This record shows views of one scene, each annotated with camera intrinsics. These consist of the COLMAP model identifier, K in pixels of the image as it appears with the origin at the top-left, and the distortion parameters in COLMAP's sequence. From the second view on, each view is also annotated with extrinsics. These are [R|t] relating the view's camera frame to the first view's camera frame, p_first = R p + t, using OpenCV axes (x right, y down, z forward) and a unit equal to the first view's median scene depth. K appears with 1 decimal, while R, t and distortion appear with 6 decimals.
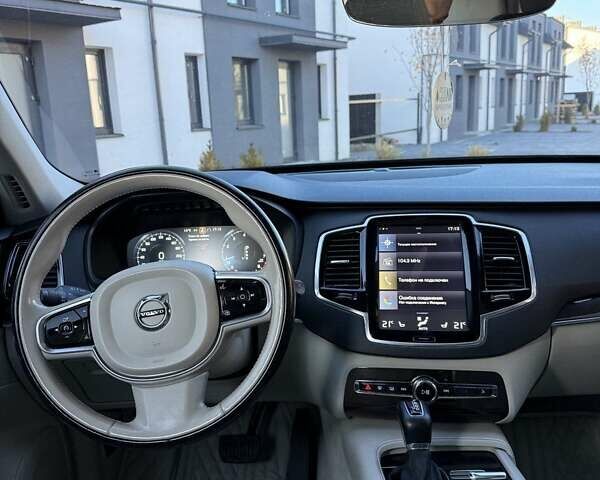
lens RADIAL K [[560.8, 0, 296.4], [0, 560.8, 239.3], [0, 0, 1]] dist [0.157695, -0.318808]
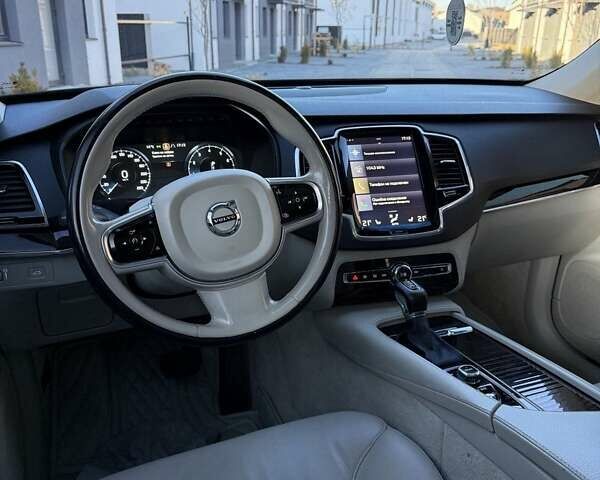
lens RADIAL K [[560.8, 0, 296.4], [0, 560.8, 239.3], [0, 0, 1]] dist [0.157695, -0.318808]
pose [[0.923893, -0.083637, 0.373398, -0.389765], [0.037983, 0.991046, 0.128003, 0.030025], [-0.380761, -0.104078, 0.918798, -0.002059]]
